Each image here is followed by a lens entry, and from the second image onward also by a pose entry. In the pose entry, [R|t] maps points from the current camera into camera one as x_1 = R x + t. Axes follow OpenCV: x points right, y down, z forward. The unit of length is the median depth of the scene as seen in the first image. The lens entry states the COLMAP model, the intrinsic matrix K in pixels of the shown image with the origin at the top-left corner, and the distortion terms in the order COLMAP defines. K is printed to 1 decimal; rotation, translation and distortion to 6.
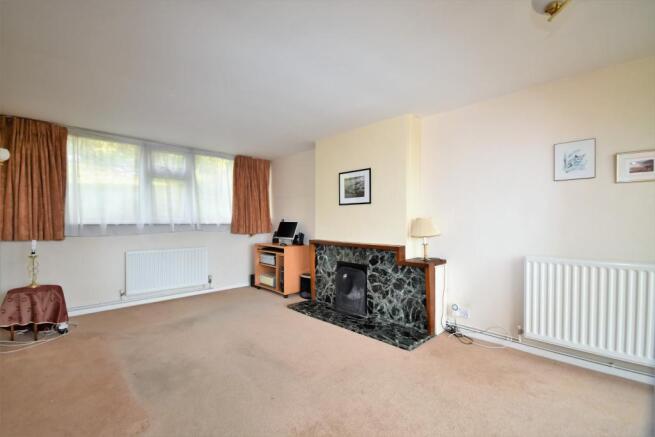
lens RADIAL K [[293.2, 0, 327.0], [0, 293.2, 221.8], [0, 0, 1]] dist [-0.003529, -0.000824]
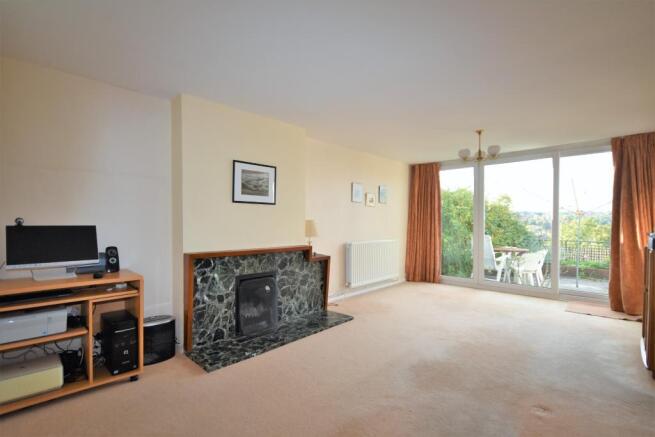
lens RADIAL K [[309.9, 0, 327.2], [0, 309.9, 220.8], [0, 0, 1]] dist [0.000969, 0.000083]
pose [[-0.044439, -0.003534, 0.999006, -0.843669], [-0.005423, 0.999980, 0.003296, -0.014483], [-0.998997, -0.005271, -0.044457, 0.873497]]
